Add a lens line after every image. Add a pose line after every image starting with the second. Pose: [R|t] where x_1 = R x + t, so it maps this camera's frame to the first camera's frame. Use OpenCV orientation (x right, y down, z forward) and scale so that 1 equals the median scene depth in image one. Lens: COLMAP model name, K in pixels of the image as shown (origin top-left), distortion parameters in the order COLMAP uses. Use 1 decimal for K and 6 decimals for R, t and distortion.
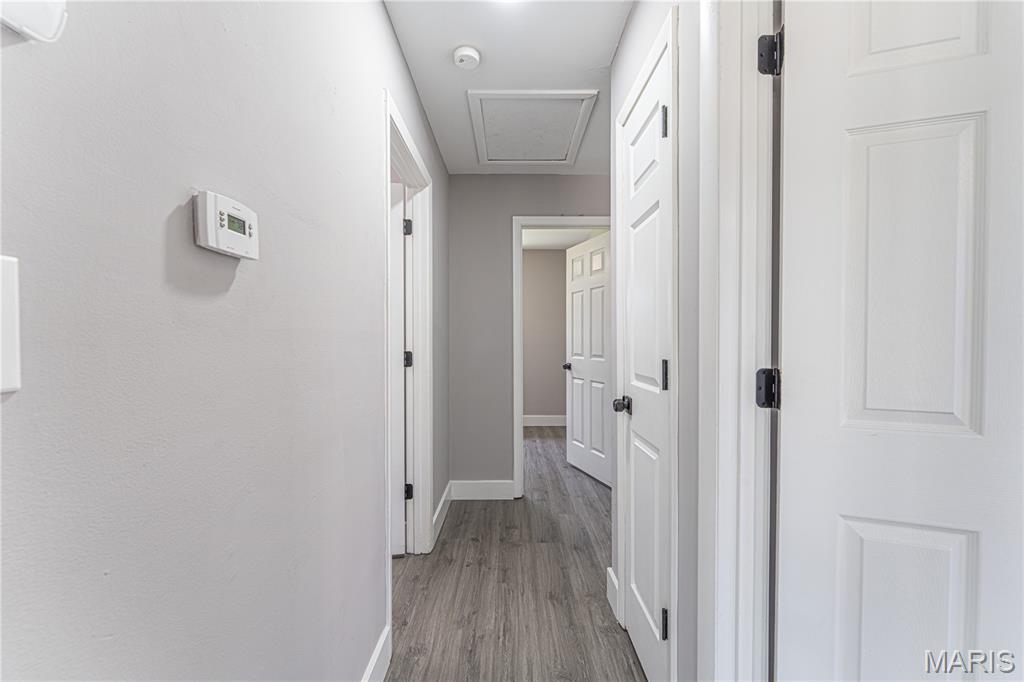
lens RADIAL K [[407.5, 0, 514.1], [0, 407.5, 341.9], [0, 0, 1]] dist [0.000325, -0.000150]
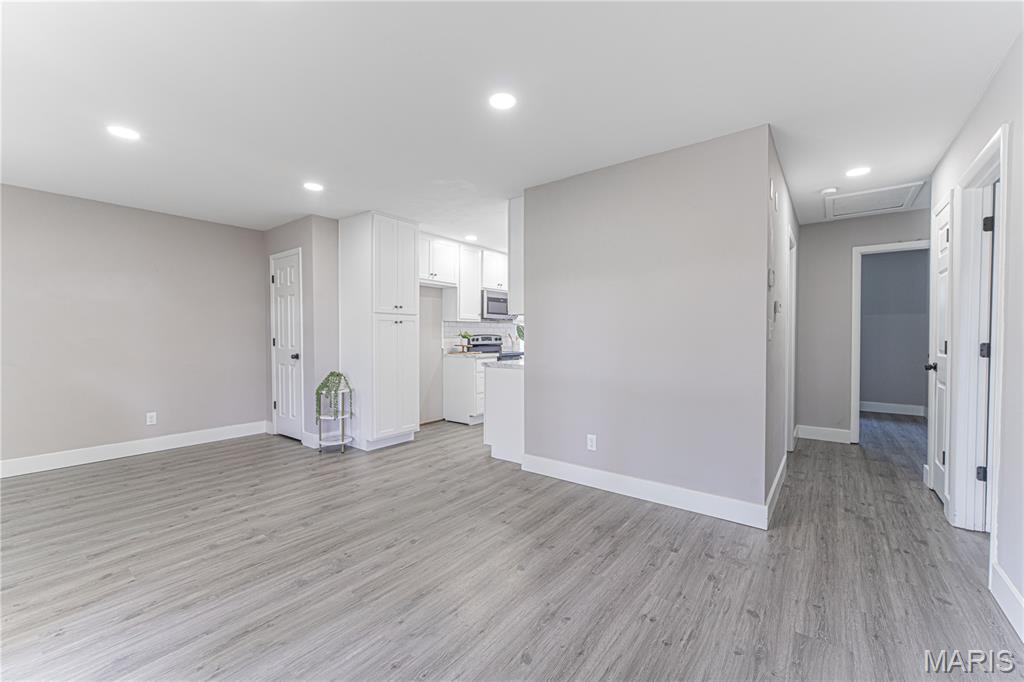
lens RADIAL K [[407.5, 0, 514.1], [0, 407.5, 341.9], [0, 0, 1]] dist [0.000325, -0.000150]
pose [[0.781709, 0.010464, -0.623555, -0.057284], [-0.000608, 0.999872, 0.016016, 0.009472], [0.623643, -0.012141, 0.781615, -1.401389]]
